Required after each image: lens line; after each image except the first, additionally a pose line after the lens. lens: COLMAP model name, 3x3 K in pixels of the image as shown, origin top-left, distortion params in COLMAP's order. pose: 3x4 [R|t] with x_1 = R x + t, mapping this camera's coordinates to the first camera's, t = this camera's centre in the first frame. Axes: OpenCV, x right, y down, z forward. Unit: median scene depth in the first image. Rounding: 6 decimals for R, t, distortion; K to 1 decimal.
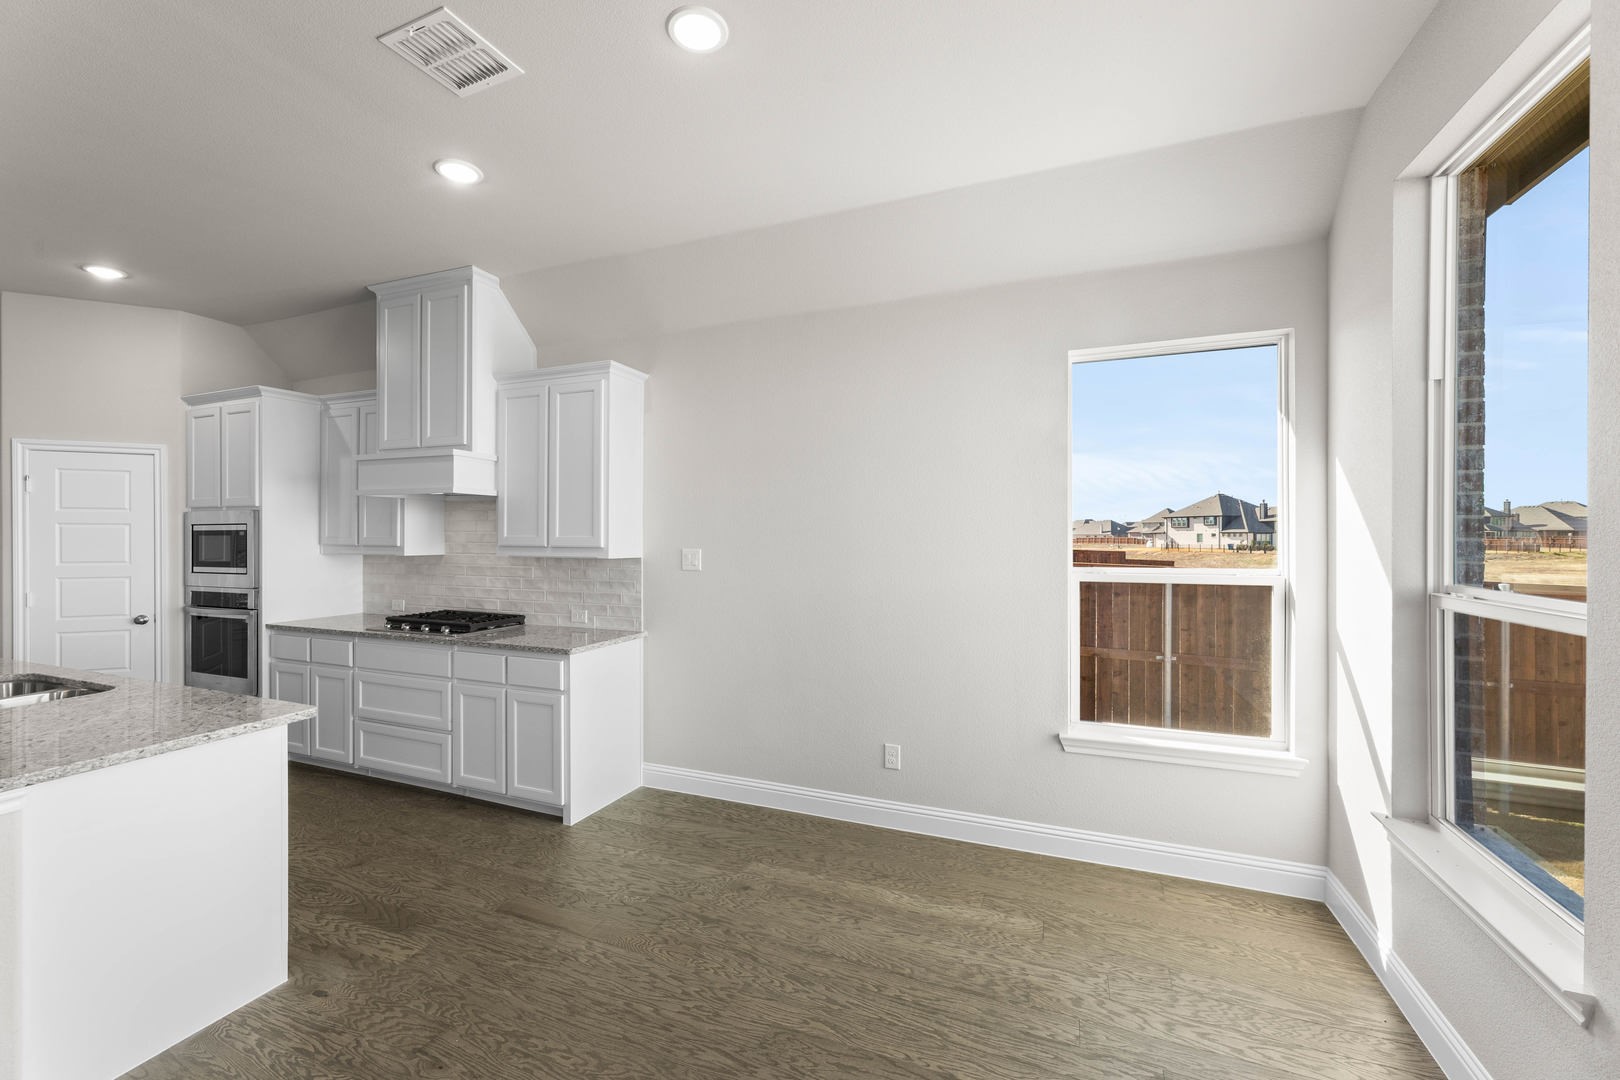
lens RADIAL K [[652.5, 0, 806.1], [0, 652.5, 537.6], [0, 0, 1]] dist [0.000989, 0.000302]
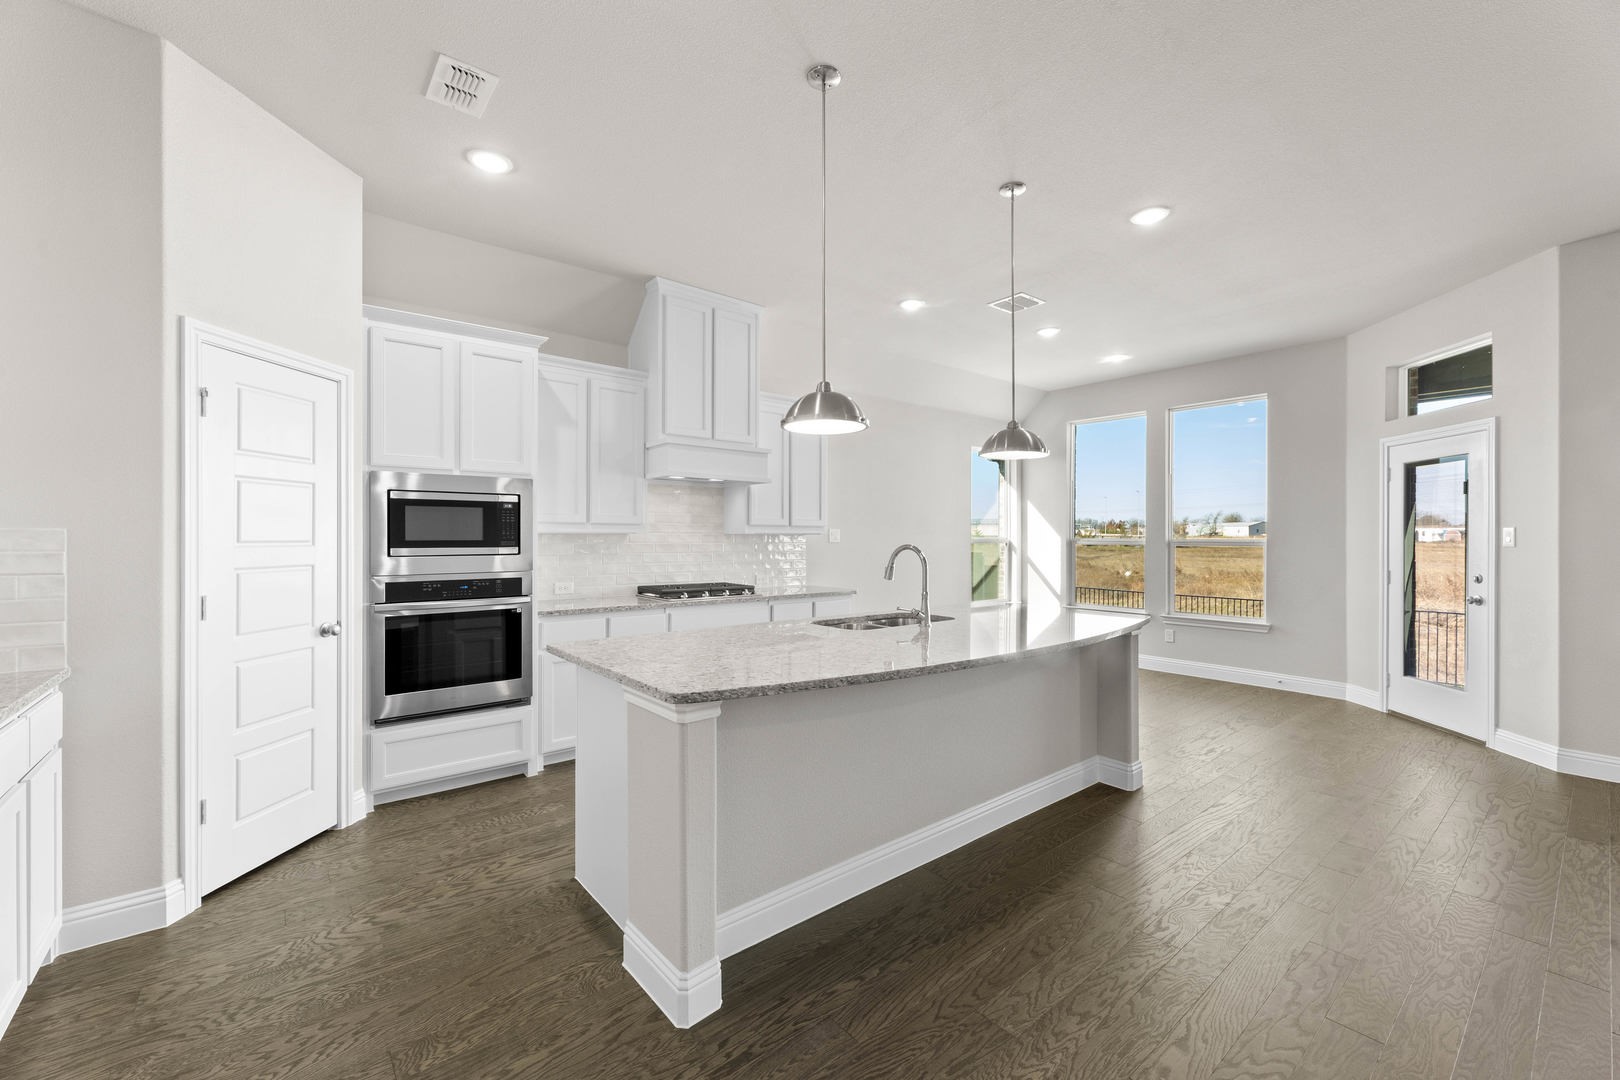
lens RADIAL K [[652.5, 0, 804.7], [0, 652.5, 537.9], [0, 0, 1]] dist [0.000989, 0.000302]
pose [[0.485943, -0.000737, 0.873990, -1.426319], [-0.000510, 0.999999, 0.001127, 0.033648], [-0.873990, -0.000993, 0.485942, 0.270121]]
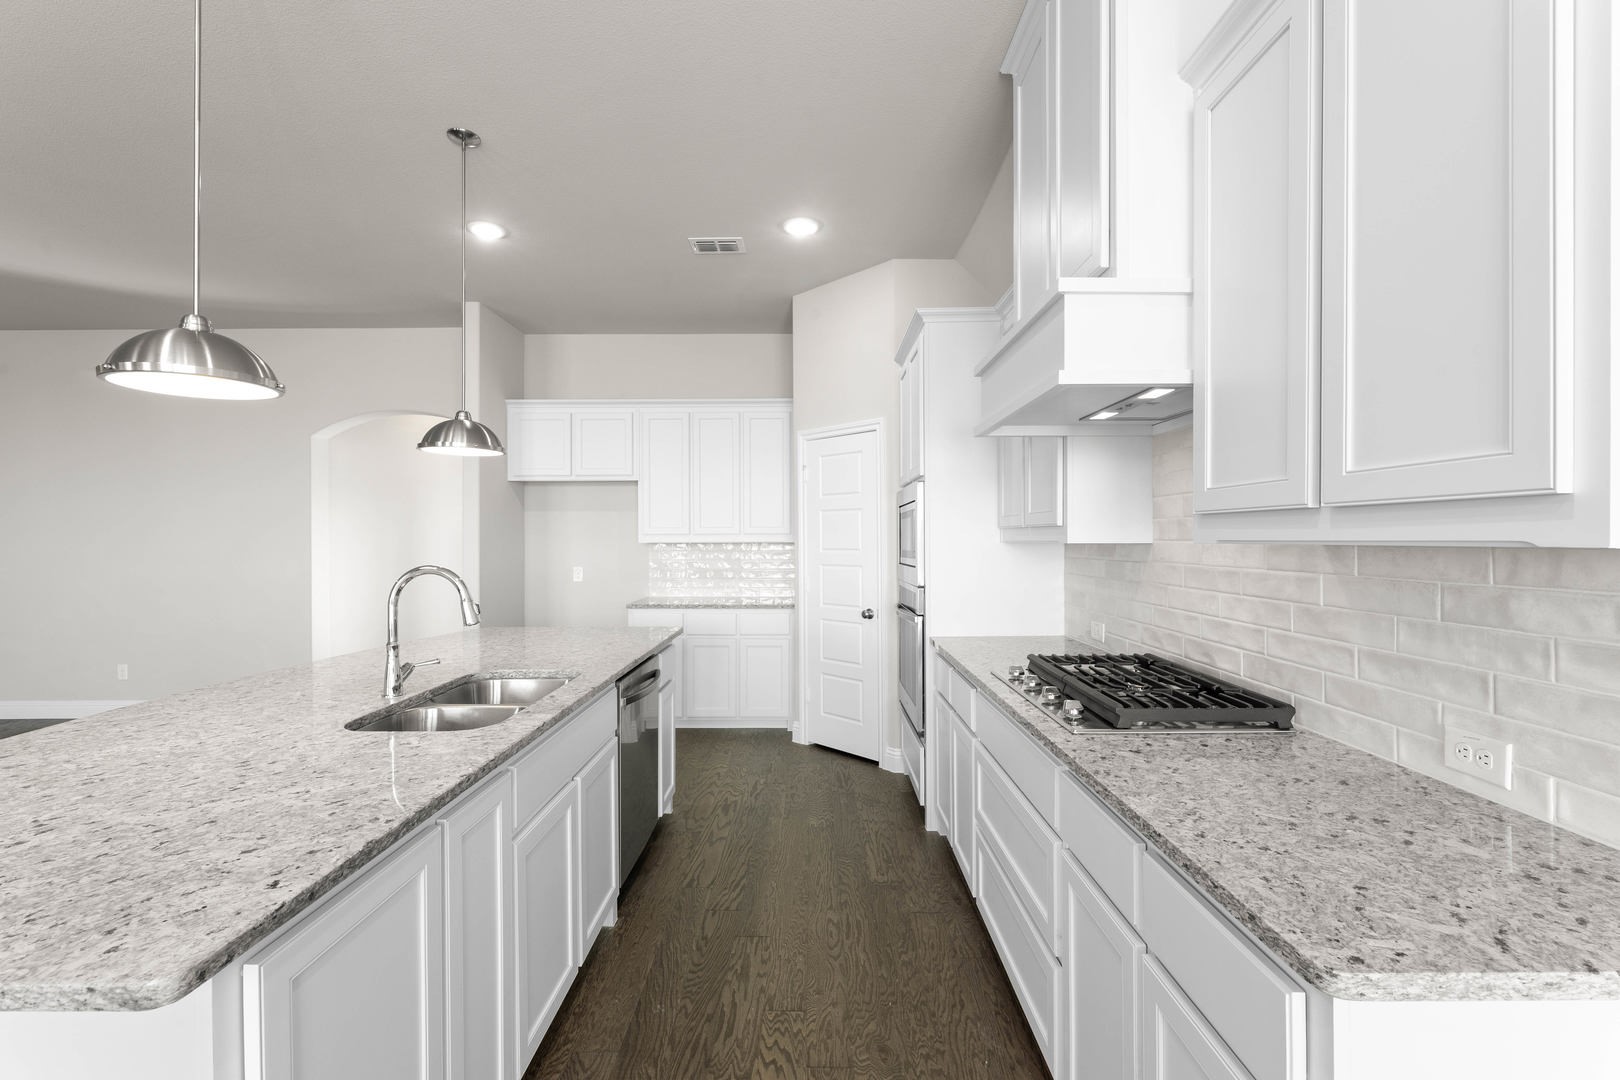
lens RADIAL K [[682.8, 0, 804.1], [0, 682.8, 541.8], [0, 0, 1]] dist [-0.001845, -0.000822]
pose [[0.360452, 0.000000, -0.932778, -0.172048], [0.003633, 0.999992, 0.001404, 0.025076], [0.932771, -0.003894, 0.360450, 0.602761]]
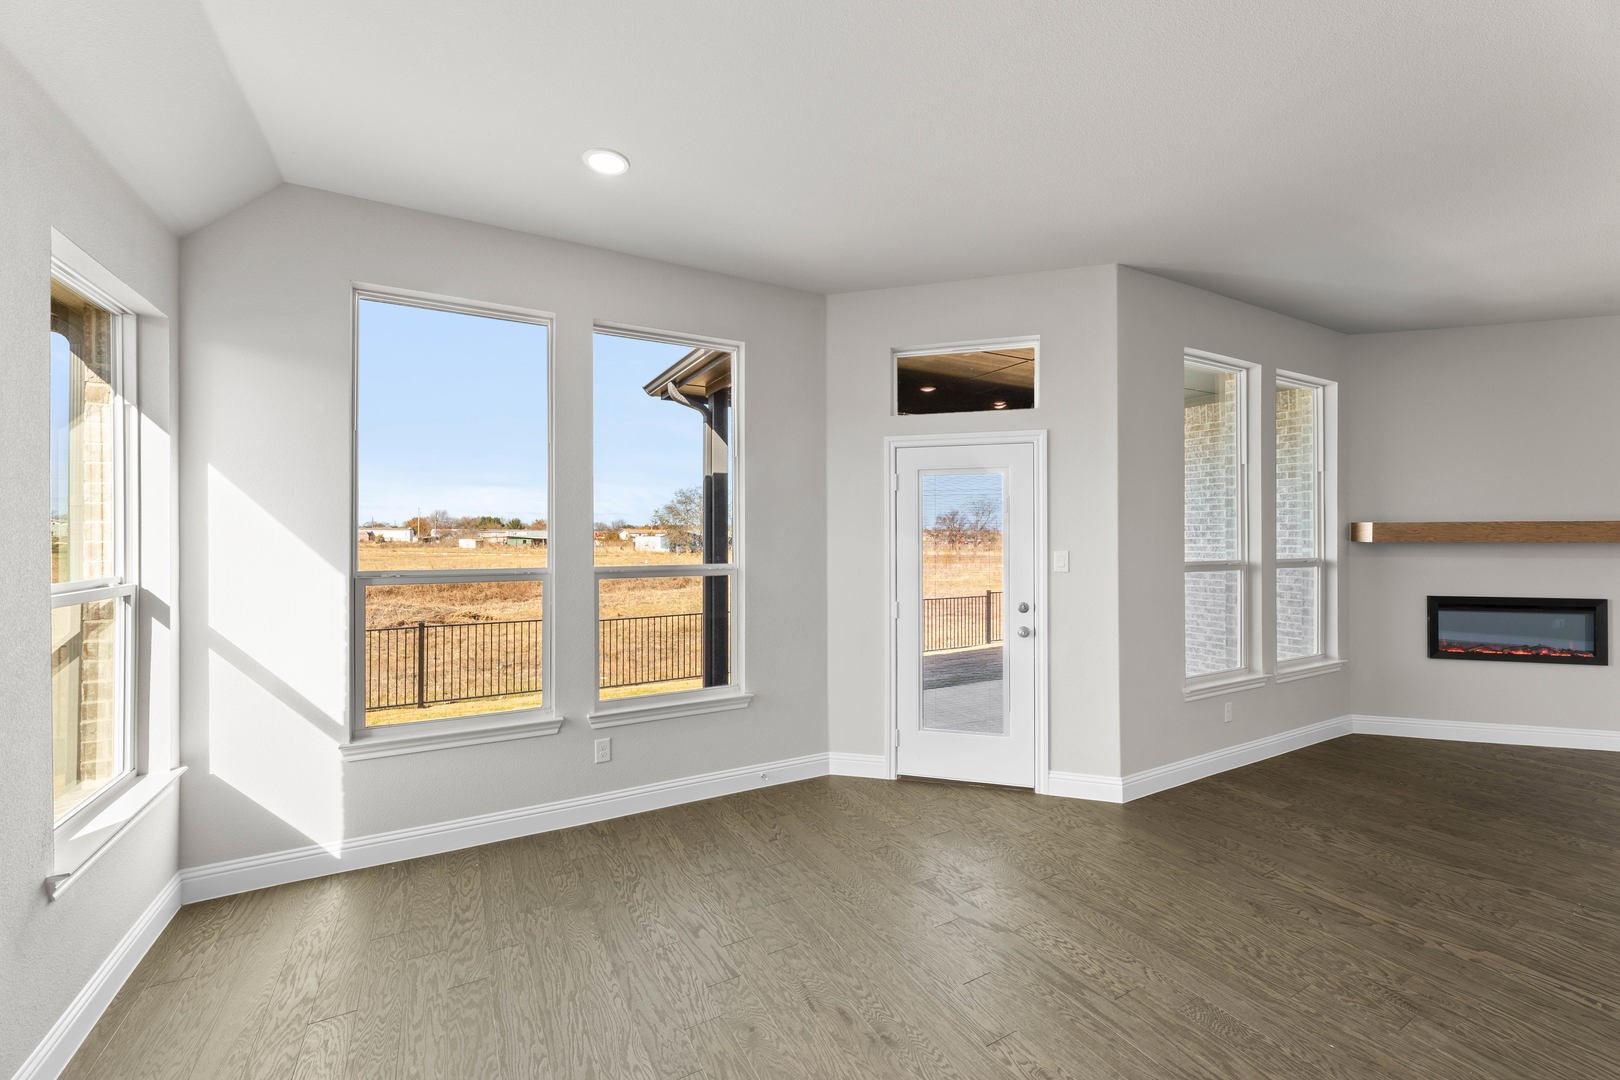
lens RADIAL K [[652.5, 0, 808.9], [0, 652.5, 537.4], [0, 0, 1]] dist [0.000989, 0.000302]
pose [[-0.779672, 0.001780, 0.626185, -0.364395], [0.001205, 0.999998, -0.001343, 0.000511], [-0.626187, -0.000293, -0.779673, 0.746426]]
